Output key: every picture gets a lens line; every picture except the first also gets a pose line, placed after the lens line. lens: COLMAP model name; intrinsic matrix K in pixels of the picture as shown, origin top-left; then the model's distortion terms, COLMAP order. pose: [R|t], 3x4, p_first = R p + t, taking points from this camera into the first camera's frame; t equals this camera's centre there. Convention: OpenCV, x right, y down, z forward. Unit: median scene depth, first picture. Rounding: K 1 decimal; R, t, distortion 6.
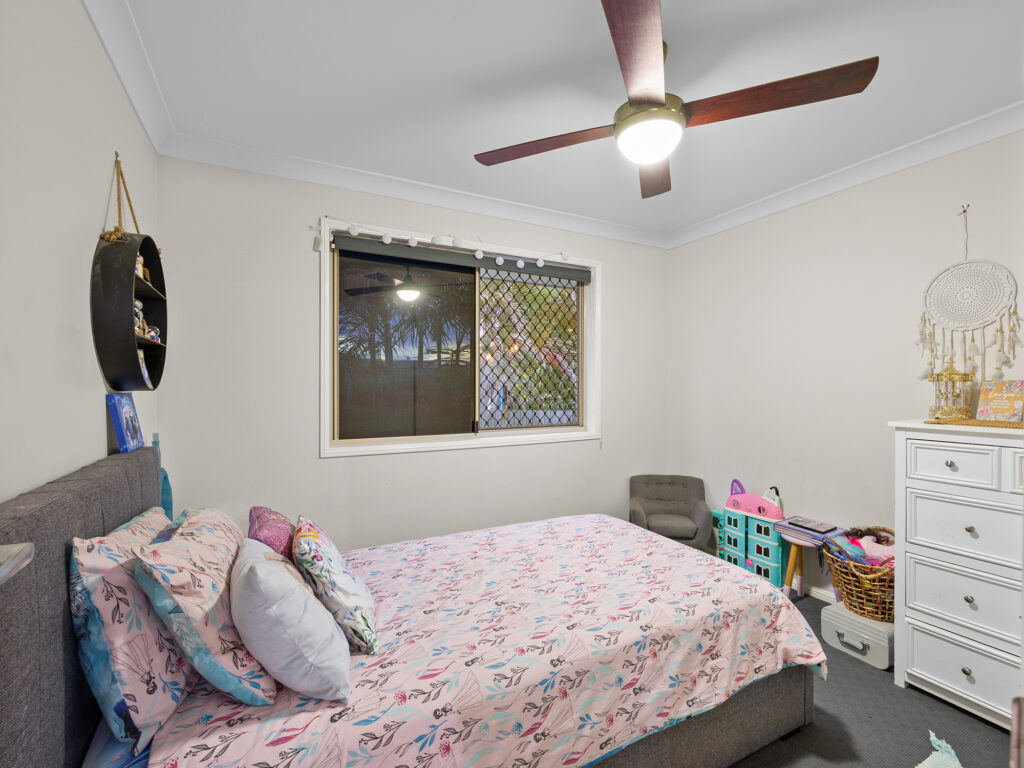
lens RADIAL K [[461.2, 0, 510.1], [0, 461.2, 386.9], [0, 0, 1]] dist [-0.001789, 0.000016]
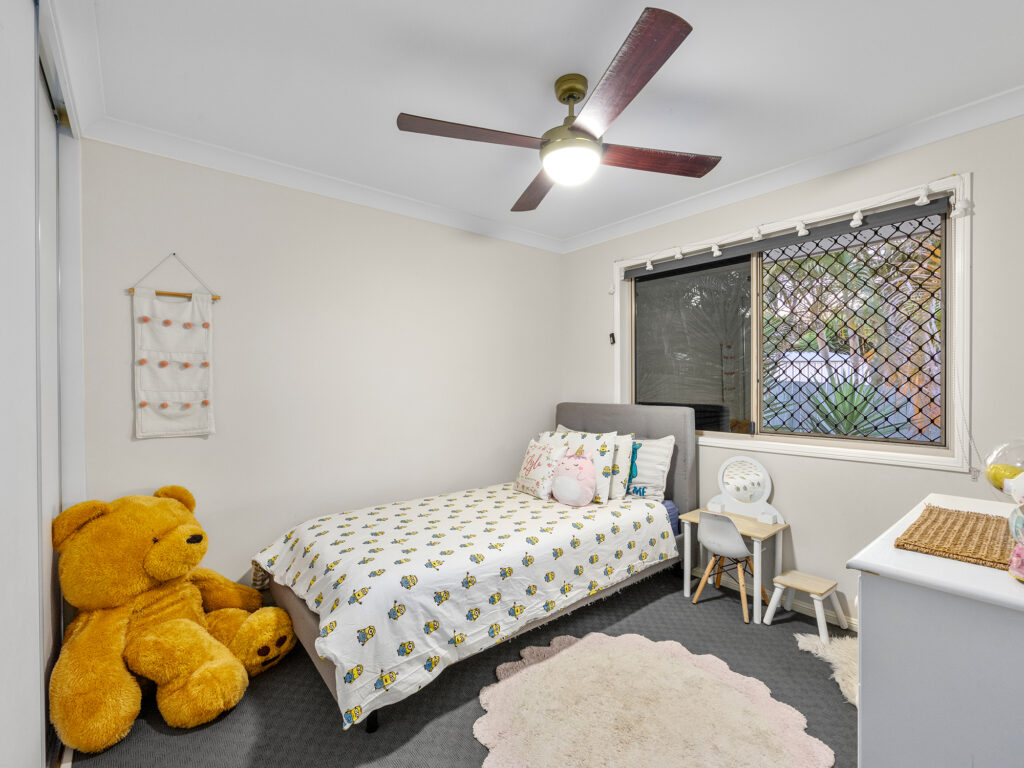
lens RADIAL K [[461.2, 0, 510.1], [0, 461.2, 386.9], [0, 0, 1]] dist [-0.001789, 0.000016]
pose [[0.214983, -0.000597, -0.976618, 0.735674], [-0.001033, 0.999999, -0.000839, 0.004554], [0.976617, 0.001189, 0.214982, 0.340641]]
